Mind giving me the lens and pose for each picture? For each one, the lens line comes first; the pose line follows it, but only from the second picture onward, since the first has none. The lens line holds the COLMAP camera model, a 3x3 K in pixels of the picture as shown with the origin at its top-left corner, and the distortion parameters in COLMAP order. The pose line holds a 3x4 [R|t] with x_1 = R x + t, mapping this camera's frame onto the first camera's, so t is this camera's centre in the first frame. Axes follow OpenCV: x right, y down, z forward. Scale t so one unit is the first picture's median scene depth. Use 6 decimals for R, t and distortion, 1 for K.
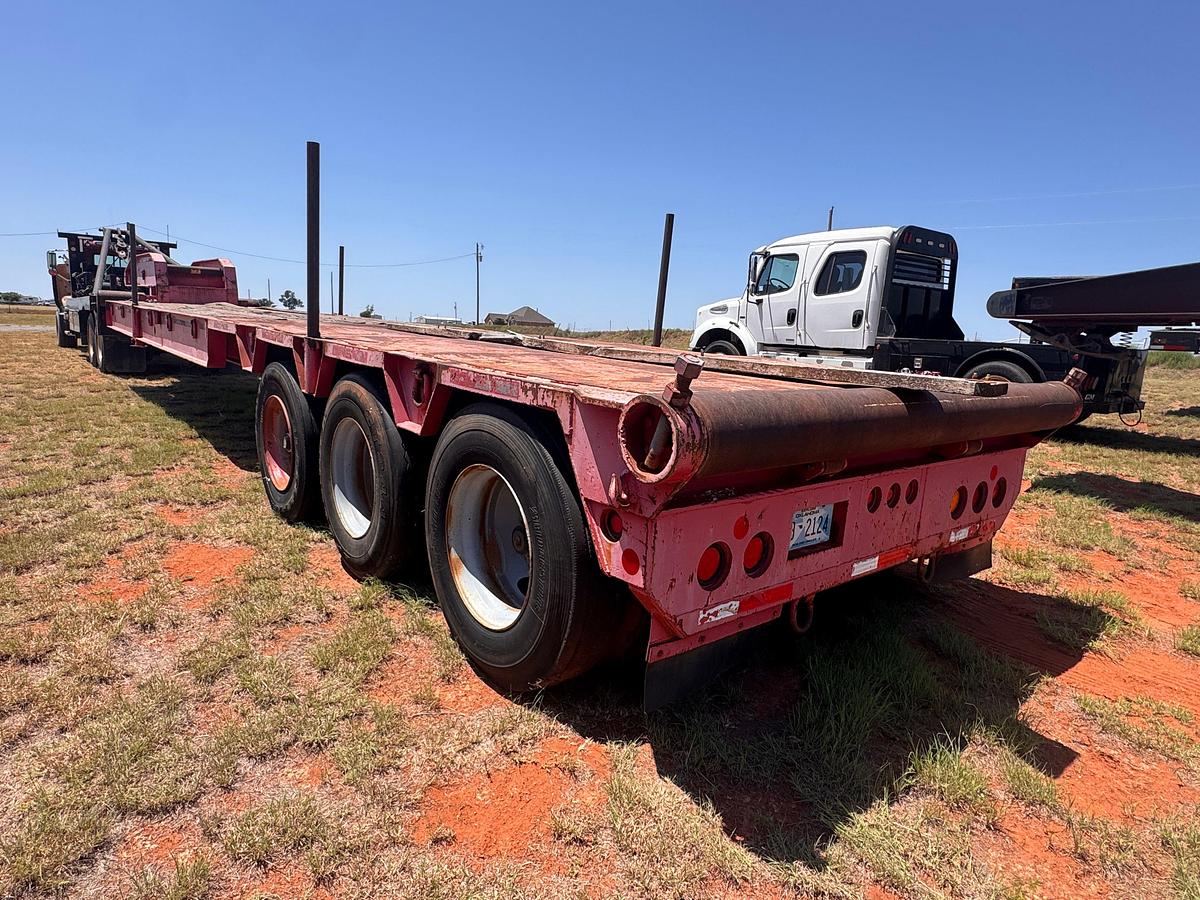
lens RADIAL K [[707.8, 0, 601.6], [0, 707.8, 450.9], [0, 0, 1]] dist [-0.004978, 0.001203]
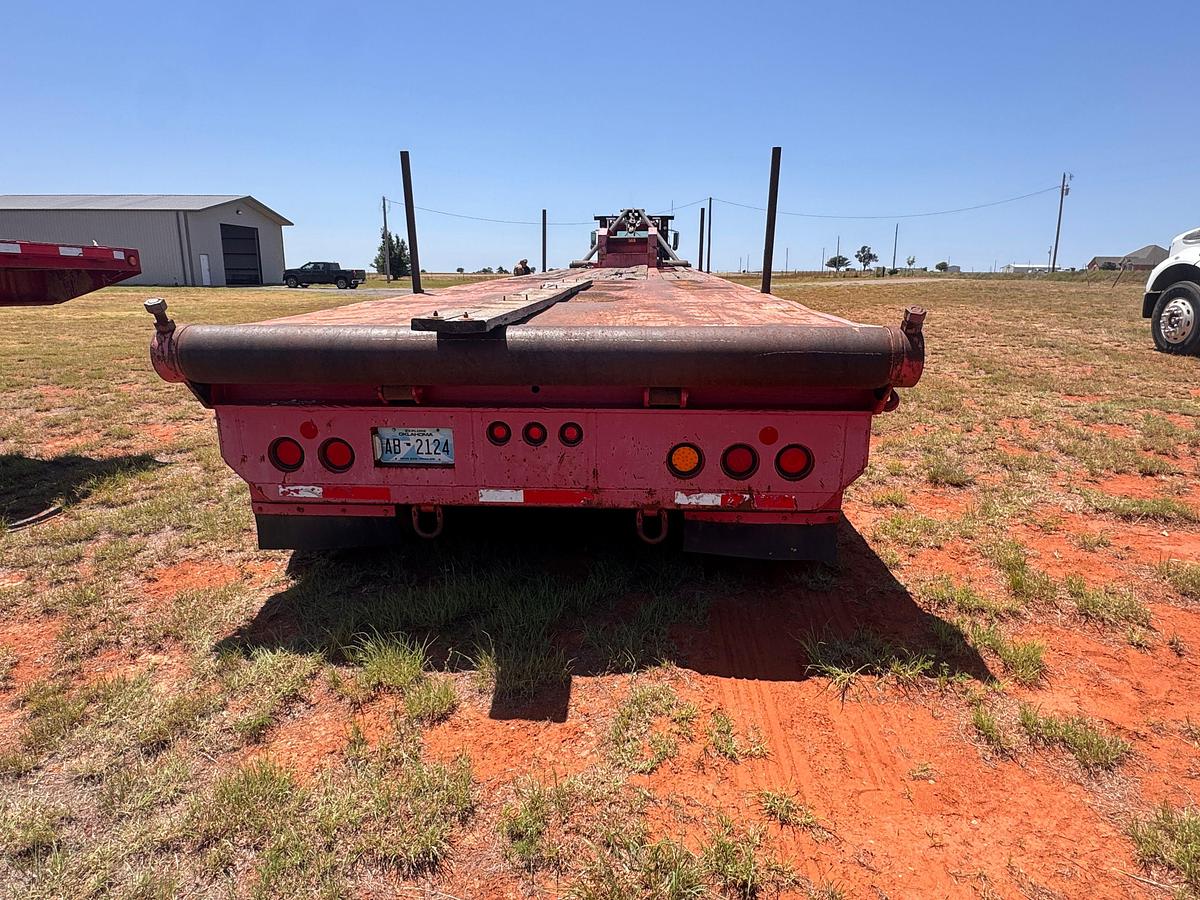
lens RADIAL K [[707.8, 0, 603.4], [0, 707.8, 444.8], [0, 0, 1]] dist [-0.004978, 0.001203]
pose [[0.732278, 0.115727, -0.671101, 1.260616], [-0.079453, 0.993244, 0.084583, -0.016942], [0.676356, -0.008618, 0.736525, 0.336804]]
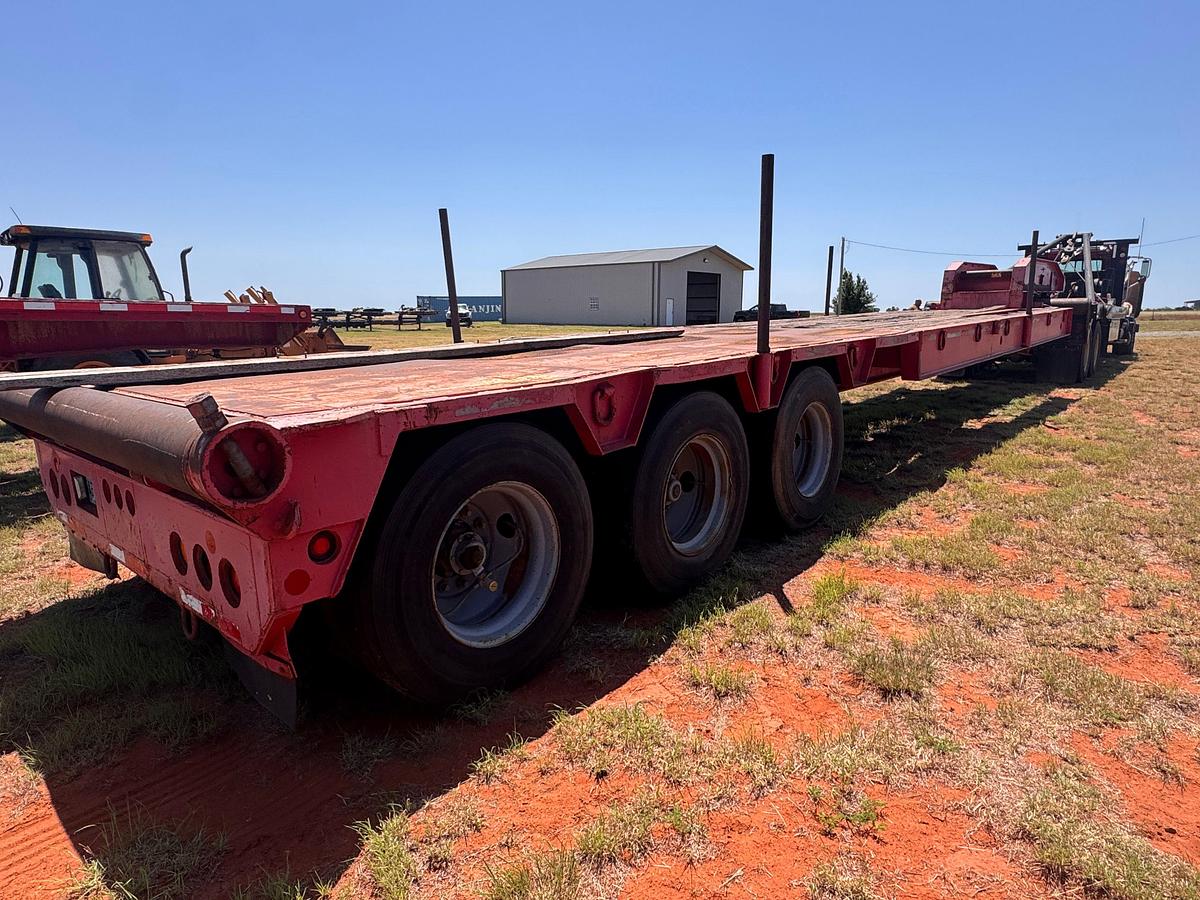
lens RADIAL K [[707.8, 0, 595.4], [0, 707.8, 451.3], [0, 0, 1]] dist [-0.004978, 0.001203]
pose [[0.169797, 0.140432, -0.975422, 1.609485], [-0.148048, 0.982197, 0.115636, -0.233538], [0.974295, 0.124775, 0.187565, 1.566386]]
